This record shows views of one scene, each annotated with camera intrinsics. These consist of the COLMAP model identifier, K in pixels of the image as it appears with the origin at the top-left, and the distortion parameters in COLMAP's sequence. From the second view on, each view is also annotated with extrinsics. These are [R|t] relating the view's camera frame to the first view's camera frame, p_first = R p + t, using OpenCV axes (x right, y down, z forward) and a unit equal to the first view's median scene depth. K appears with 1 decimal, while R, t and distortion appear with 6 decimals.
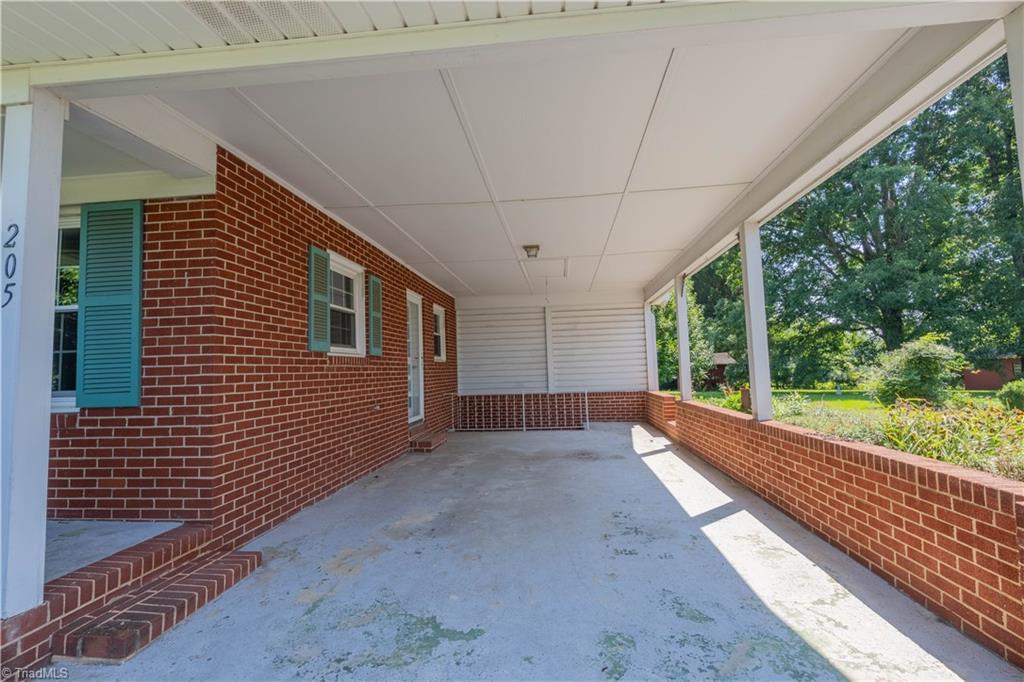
lens RADIAL K [[468.0, 0, 510.1], [0, 468.0, 336.0], [0, 0, 1]] dist [-0.004527, 0.001022]
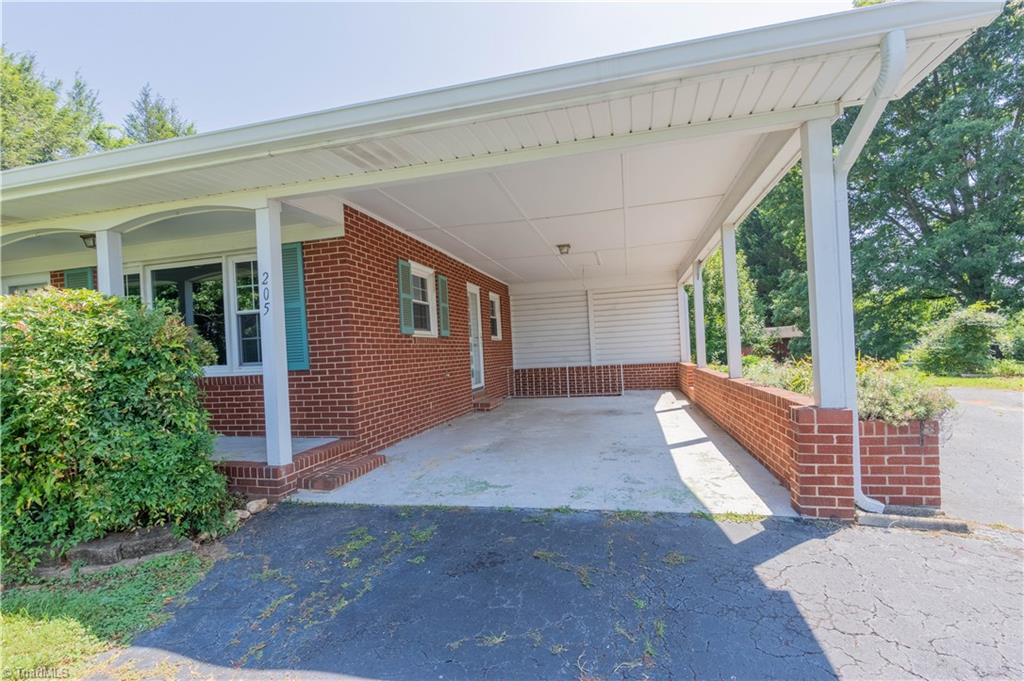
lens RADIAL K [[468.0, 0, 506.0], [0, 468.0, 358.0], [0, 0, 1]] dist [-0.004527, 0.001022]
pose [[0.989390, -0.017220, -0.144262, 0.095427], [0.030225, 0.995622, 0.088449, -0.011210], [0.142107, -0.091871, 0.985579, -0.375426]]
